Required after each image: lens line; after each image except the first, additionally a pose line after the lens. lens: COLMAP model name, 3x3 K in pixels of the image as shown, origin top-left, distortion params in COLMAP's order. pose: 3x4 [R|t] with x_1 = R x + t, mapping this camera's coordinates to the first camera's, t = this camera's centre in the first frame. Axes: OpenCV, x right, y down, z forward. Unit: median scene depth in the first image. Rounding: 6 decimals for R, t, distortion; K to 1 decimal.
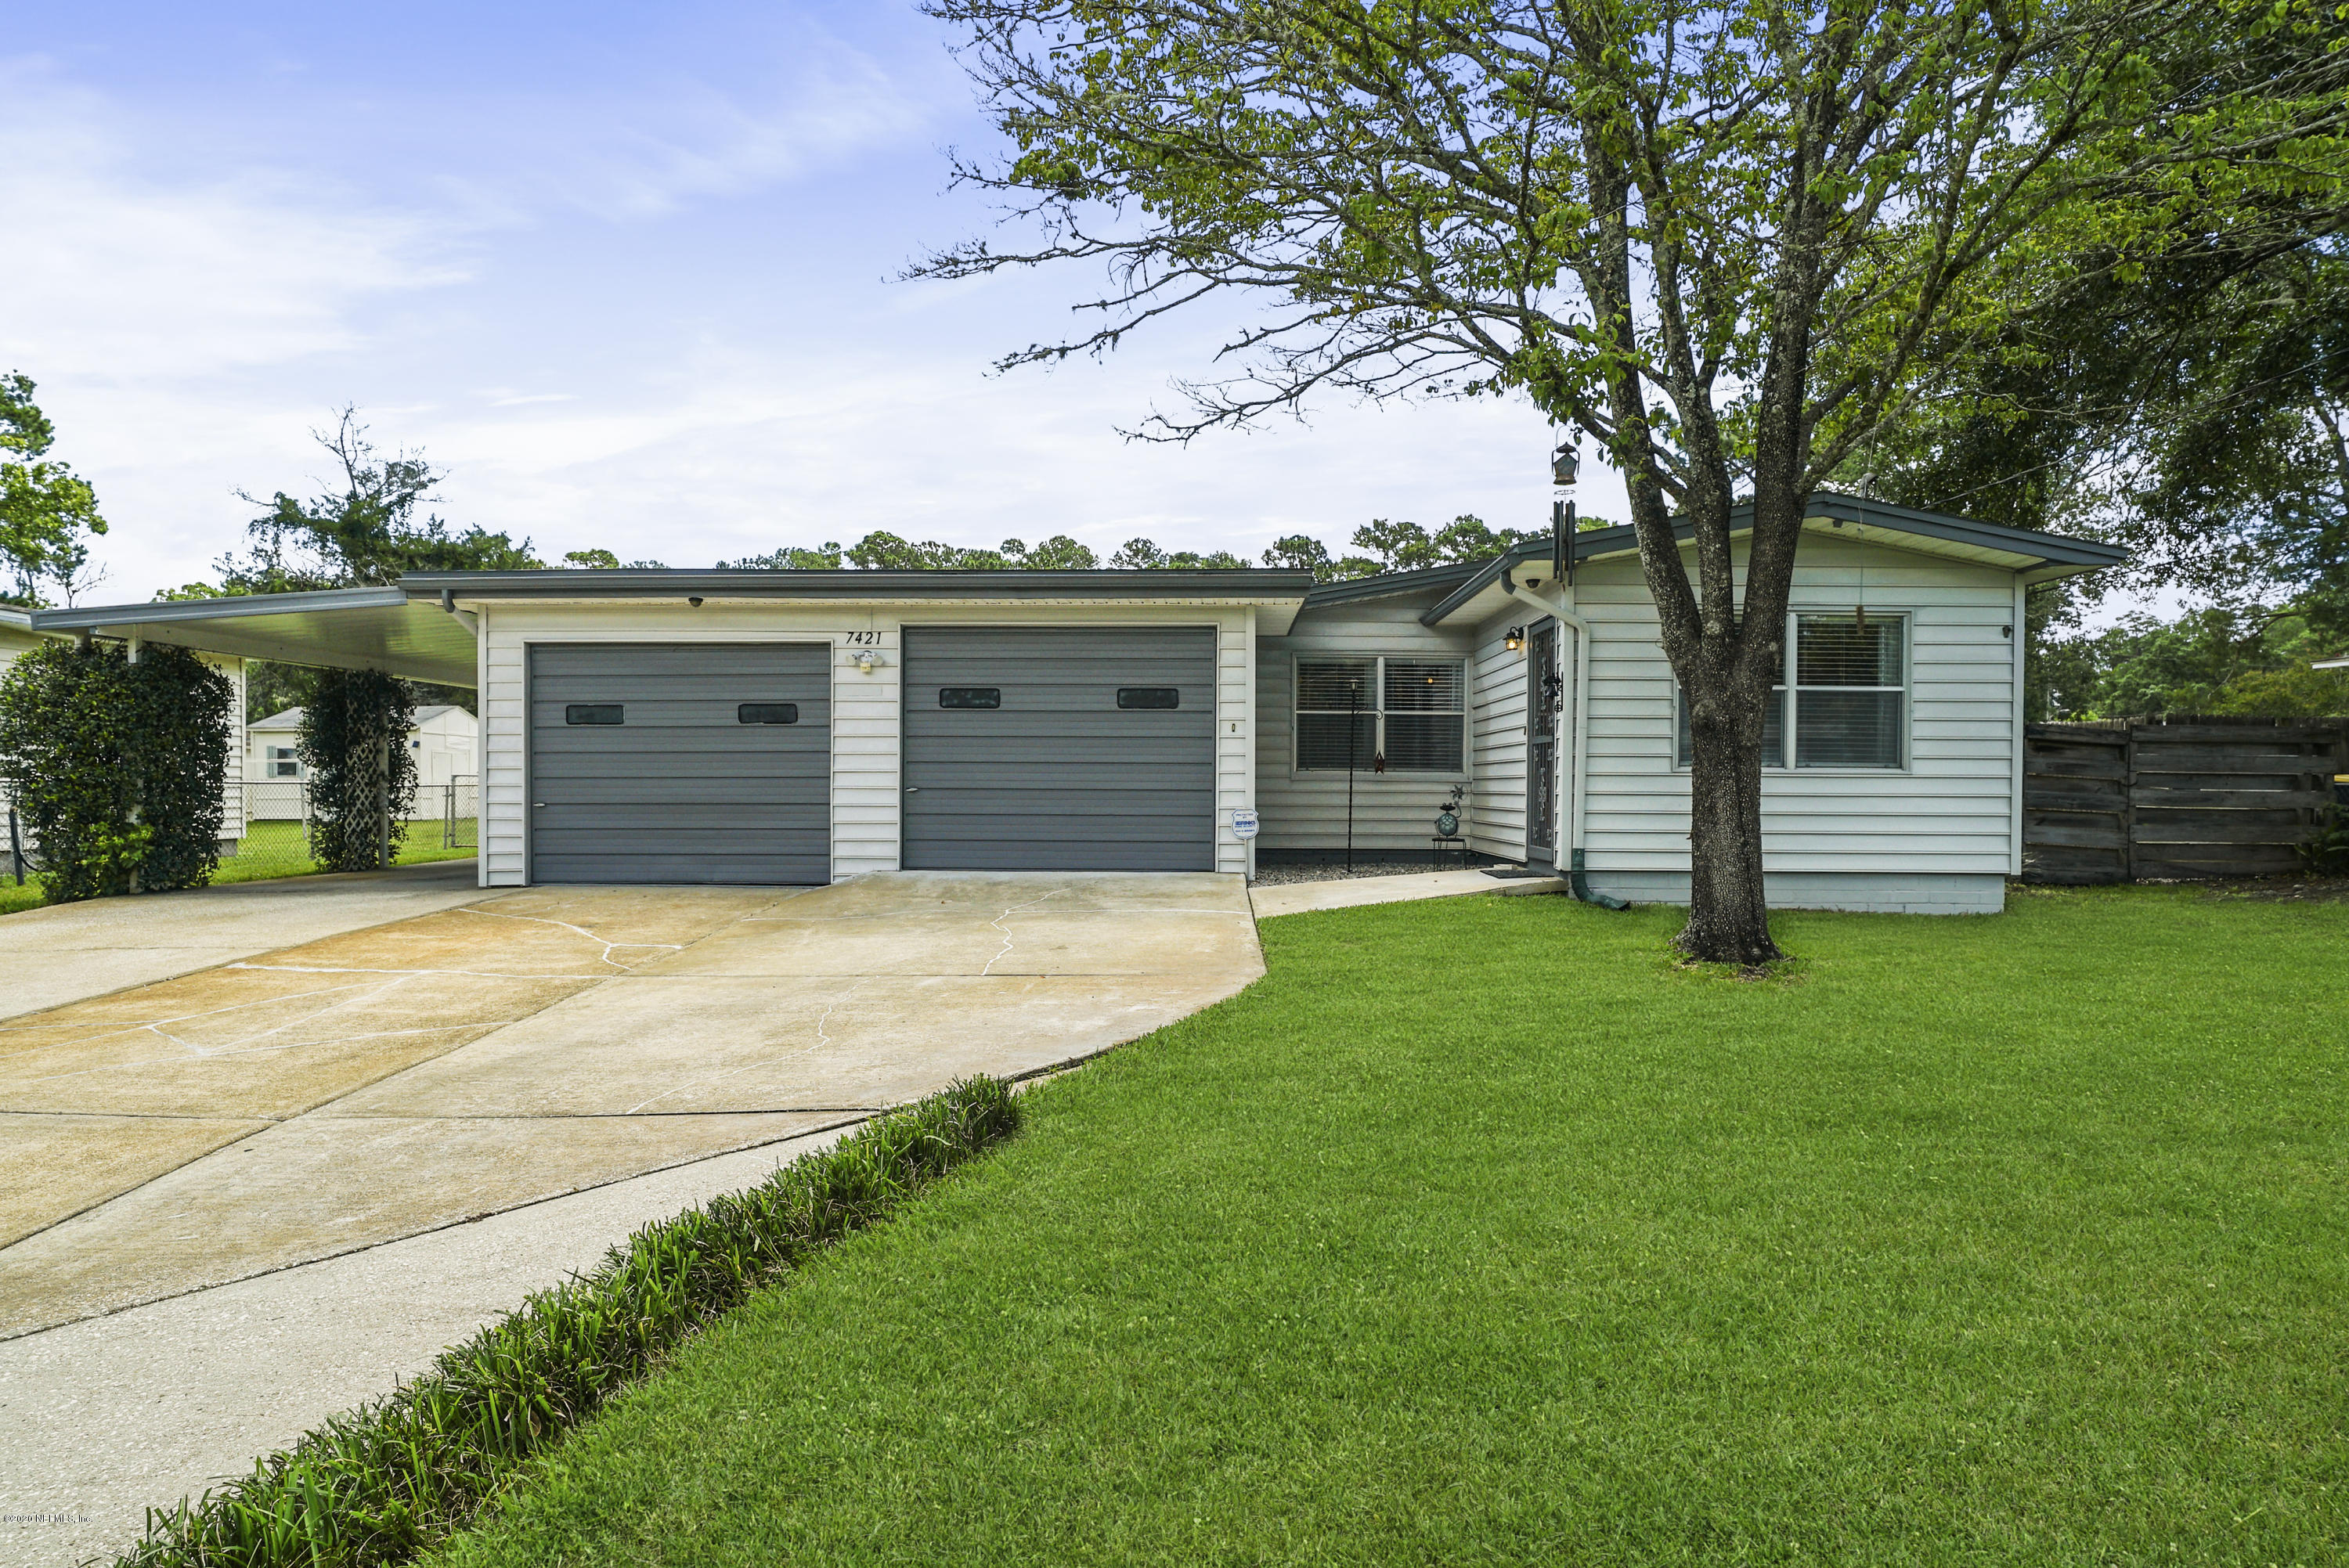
lens RADIAL K [[1285.0, 0, 1165.7], [0, 1285.0, 797.6], [0, 0, 1]] dist [-0.028936, 0.002056]
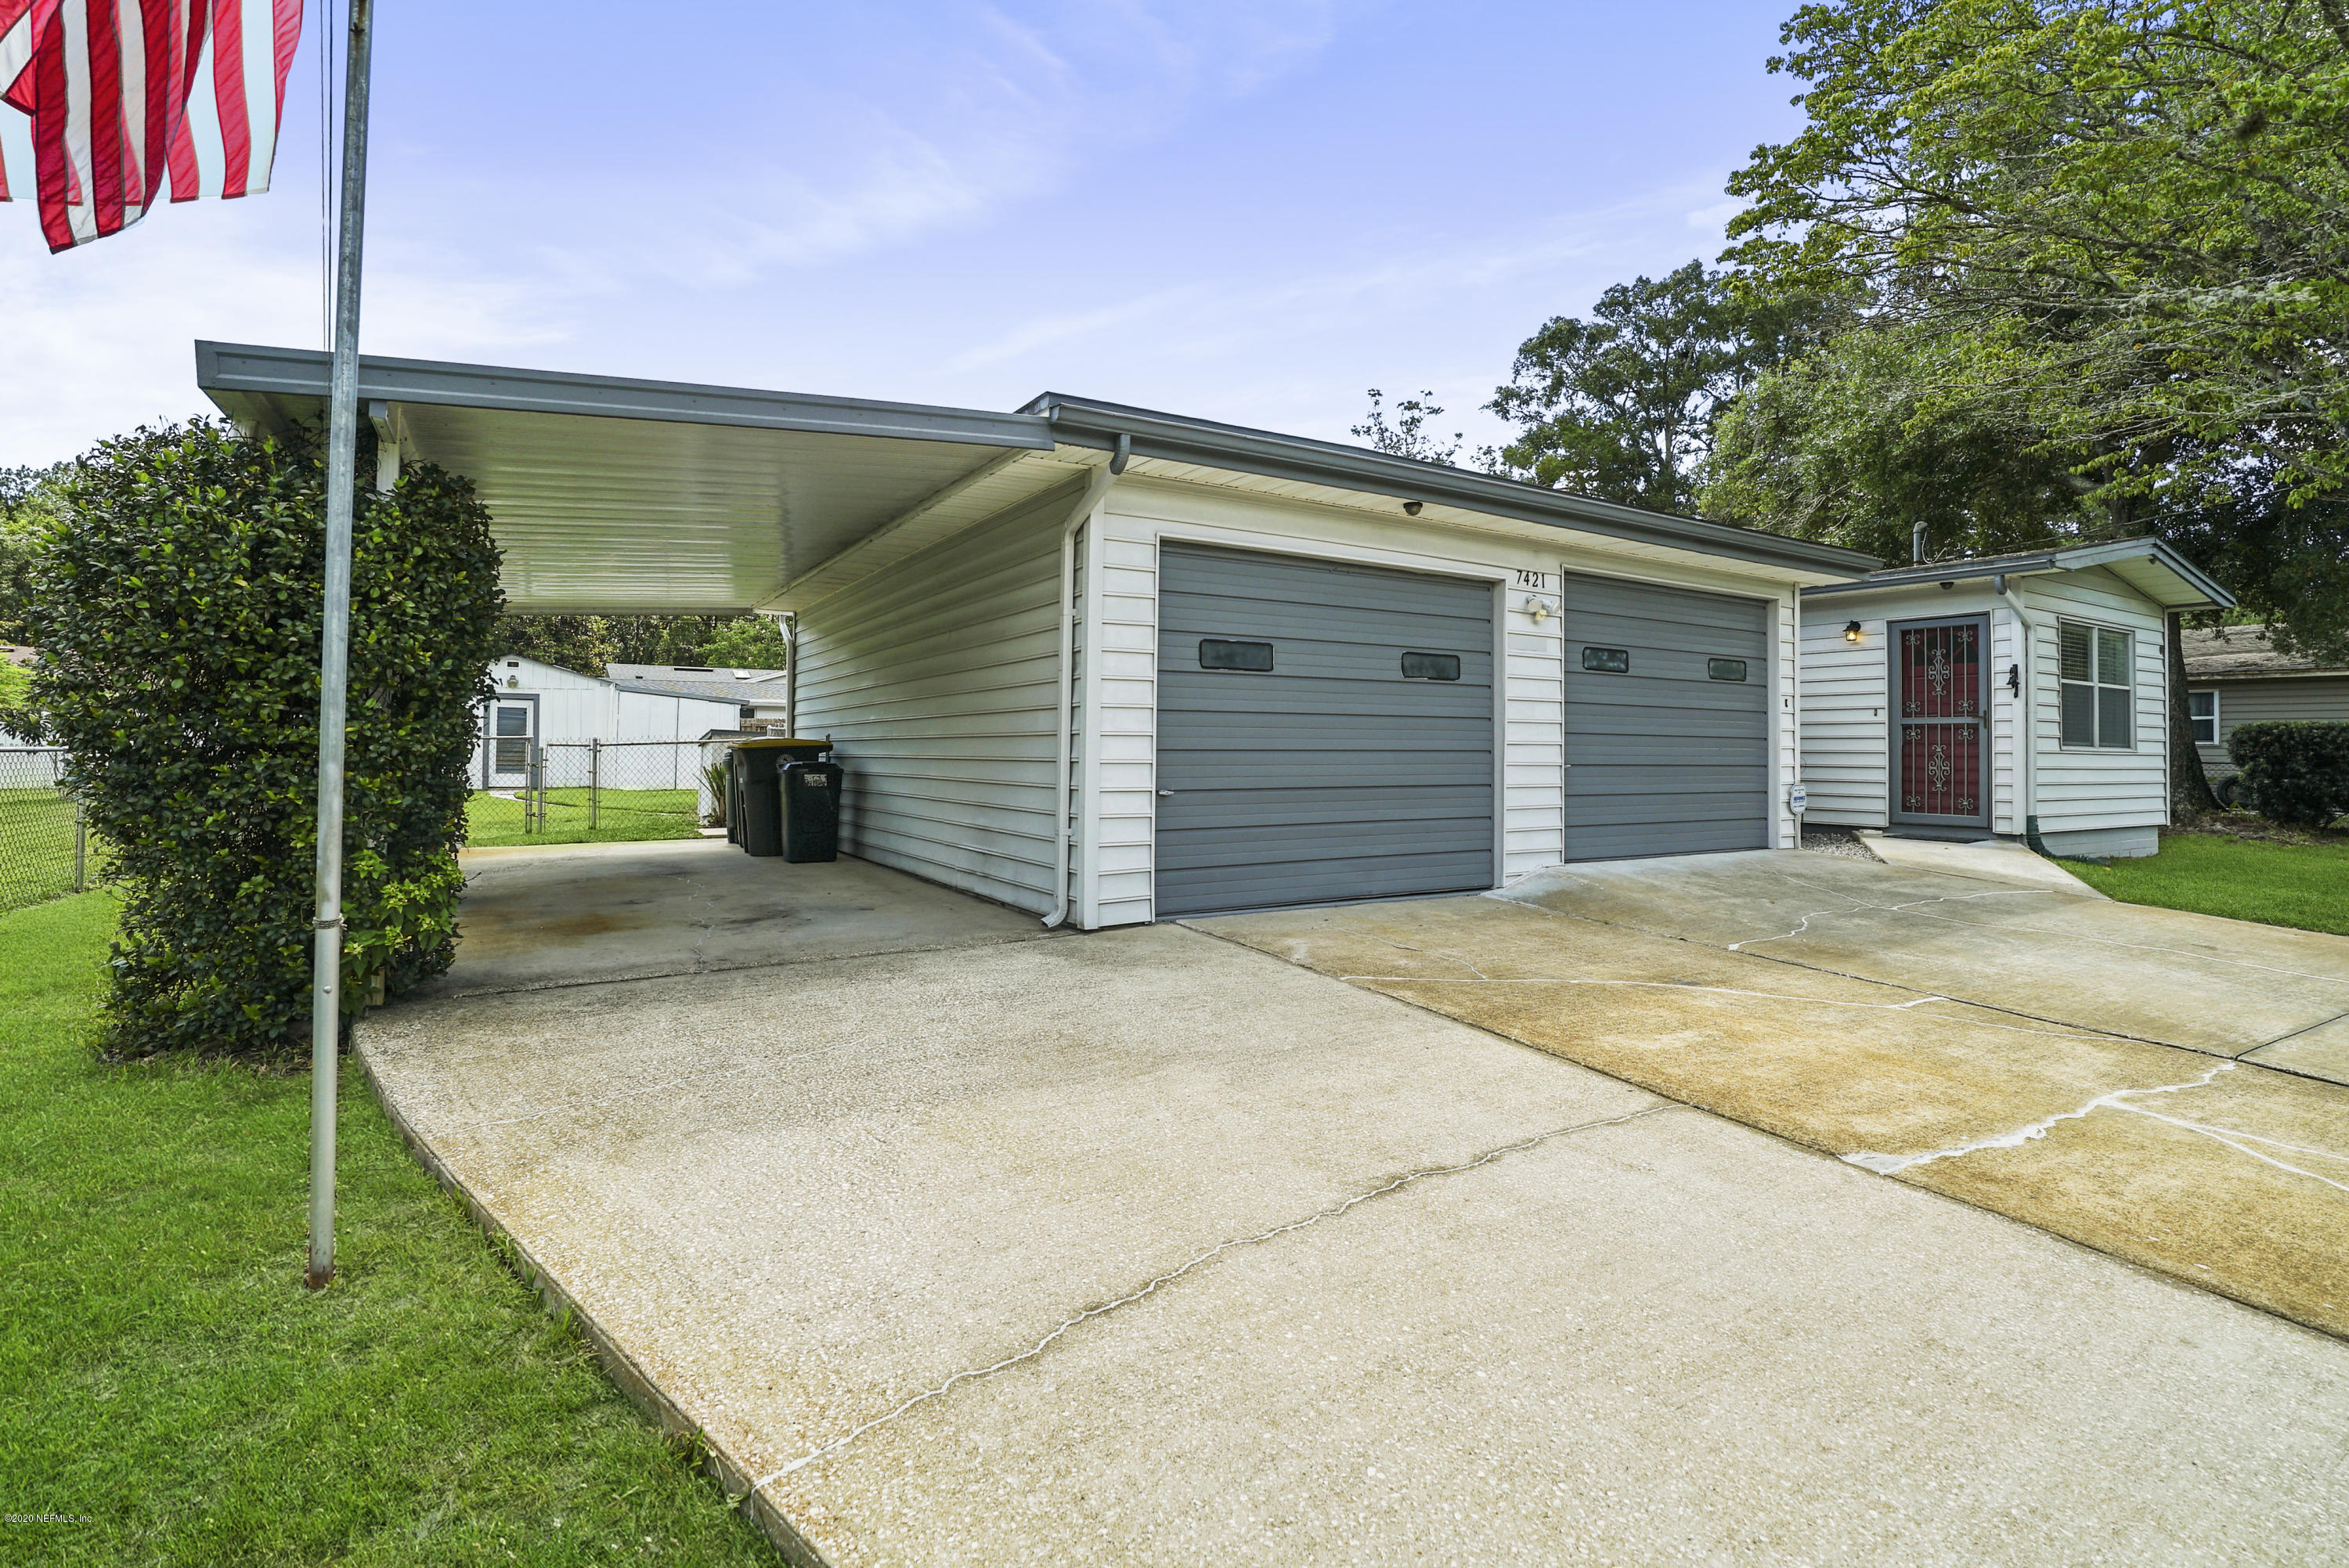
lens RADIAL K [[1086.4, 0, 1168.3], [0, 1086.4, 734.9], [0, 0, 1]] dist [-0.047361, 0.010608]
pose [[0.849293, 0.011576, 0.527795, -0.782587], [0.000705, 0.999734, -0.023061, -0.010661], [-0.527921, 0.019957, 0.849059, 0.542690]]
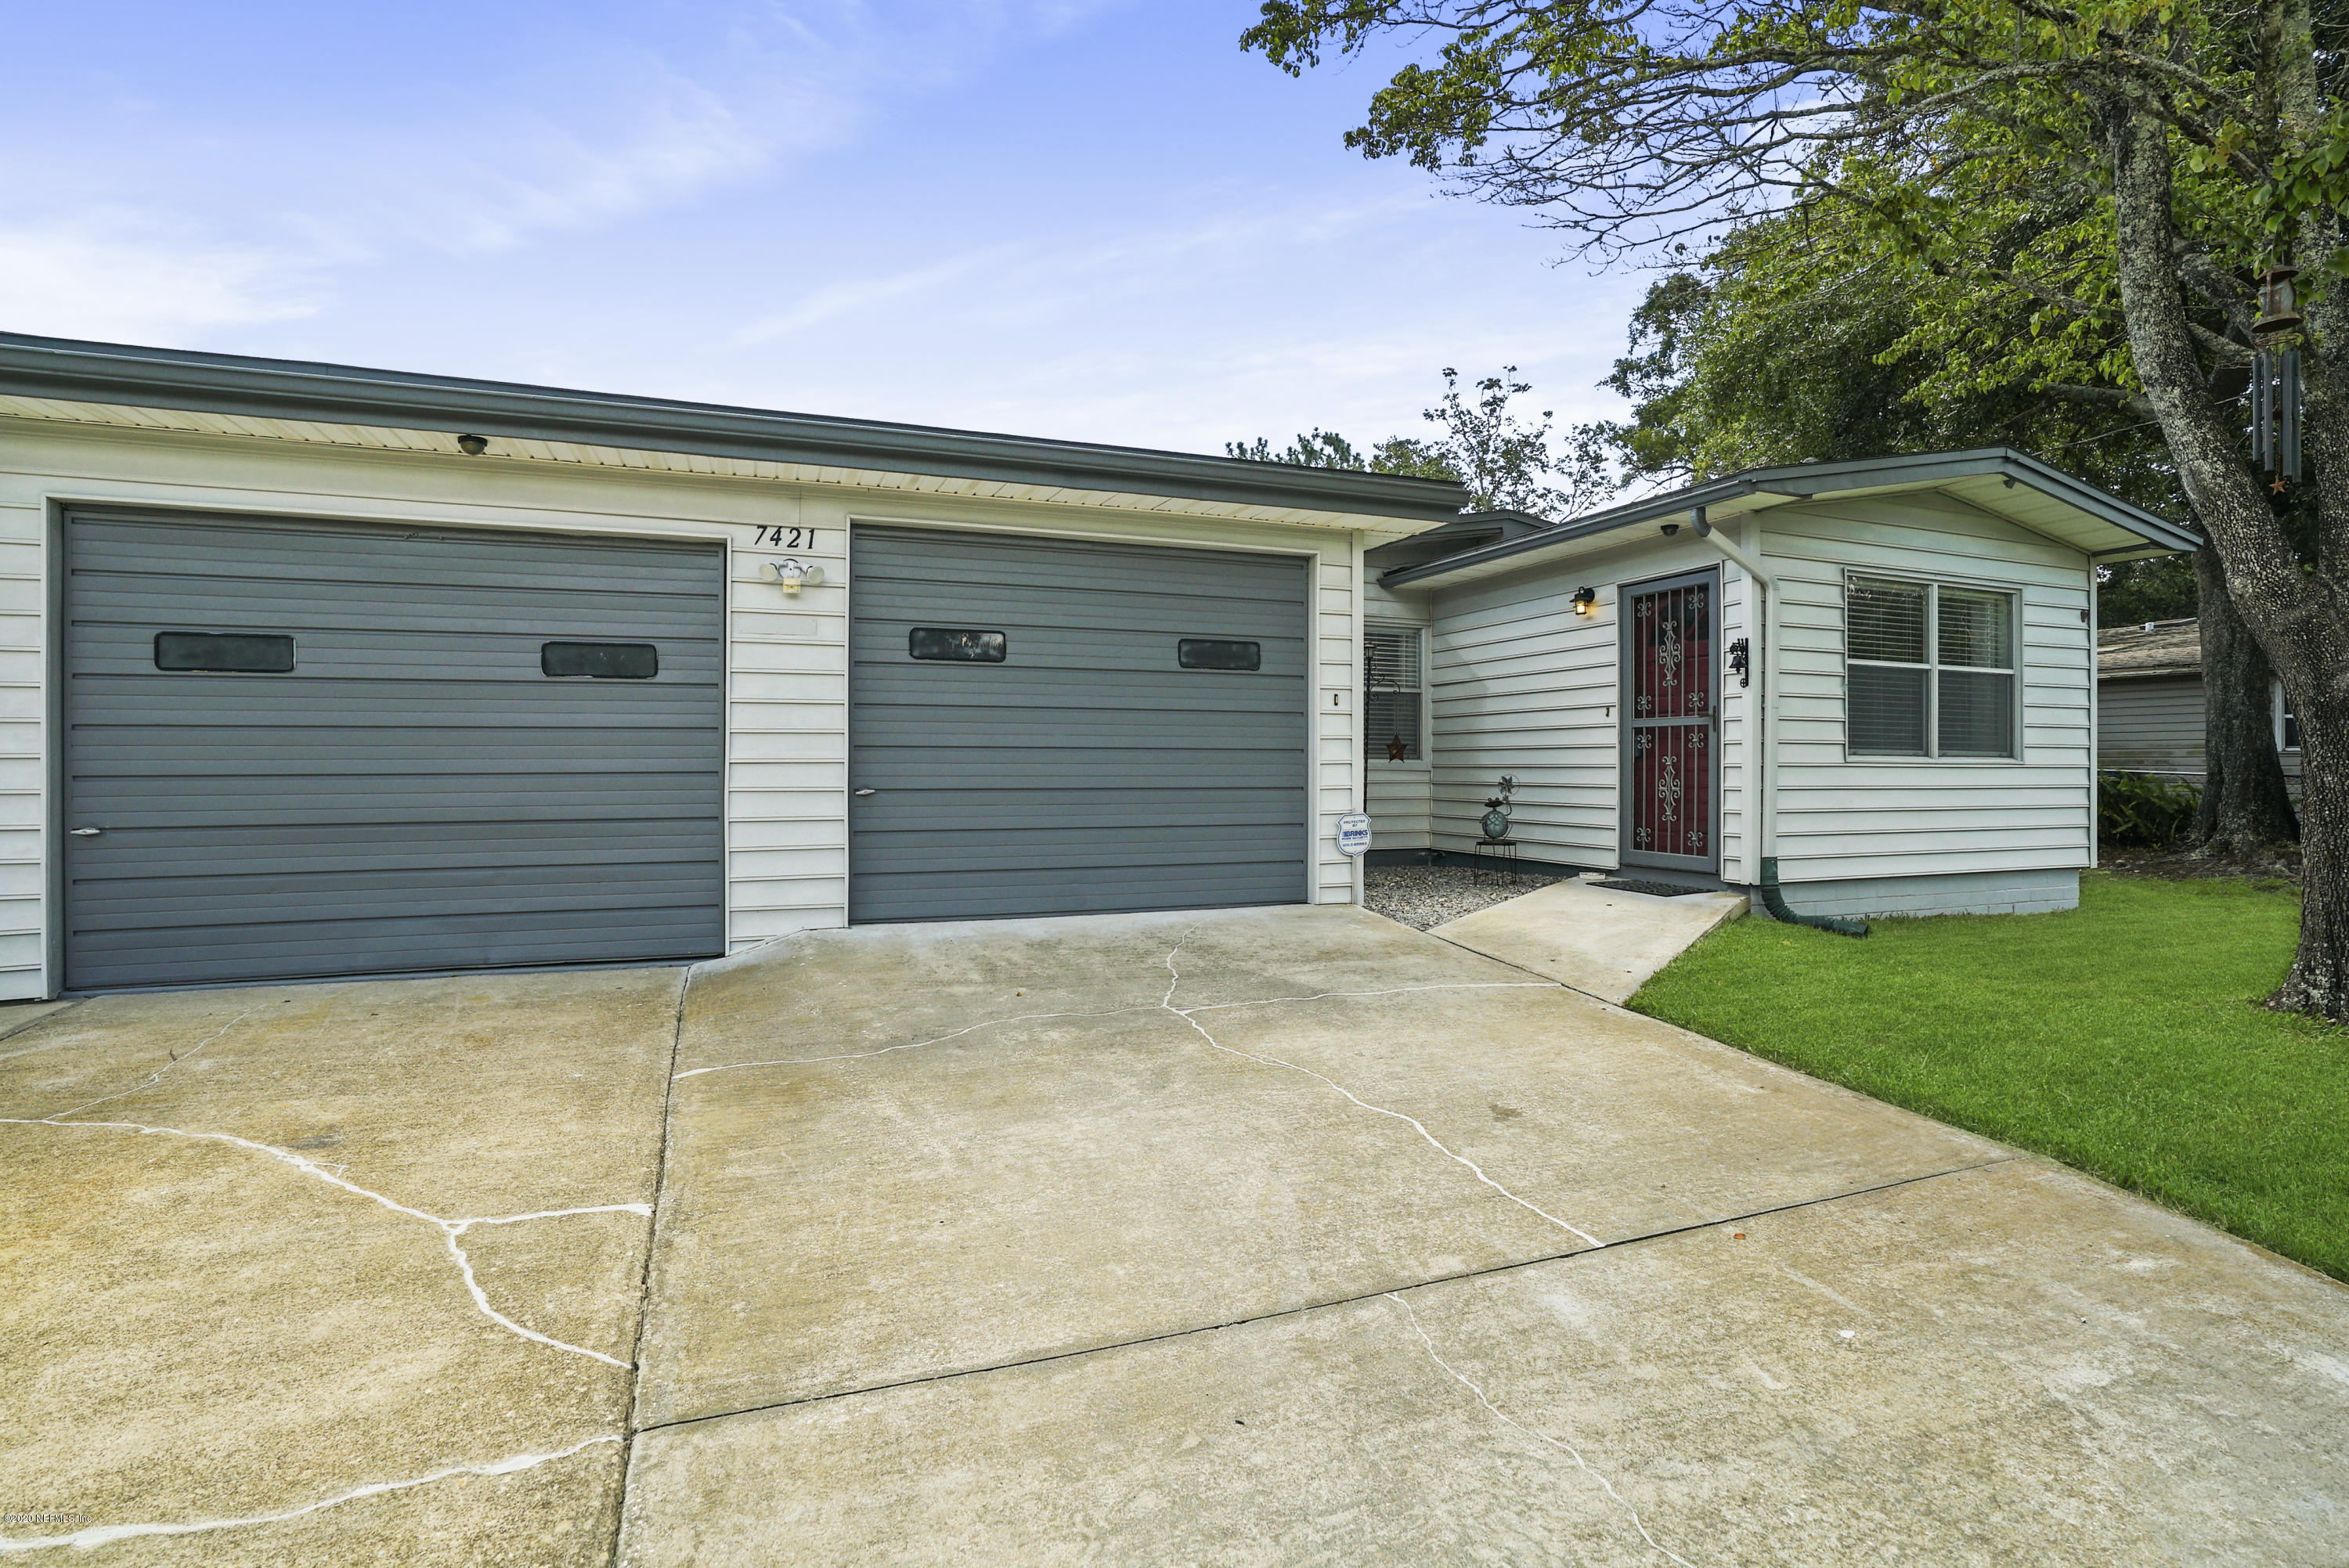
lens RADIAL K [[1158.5, 0, 1188.7], [0, 1158.5, 768.7], [0, 0, 1]] dist [-0.038720, 0.006186]
pose [[0.917138, -0.004345, 0.398545, -0.275426], [0.007267, 0.999957, -0.005822, -0.012960], [-0.398503, 0.008236, 0.917130, 0.437253]]
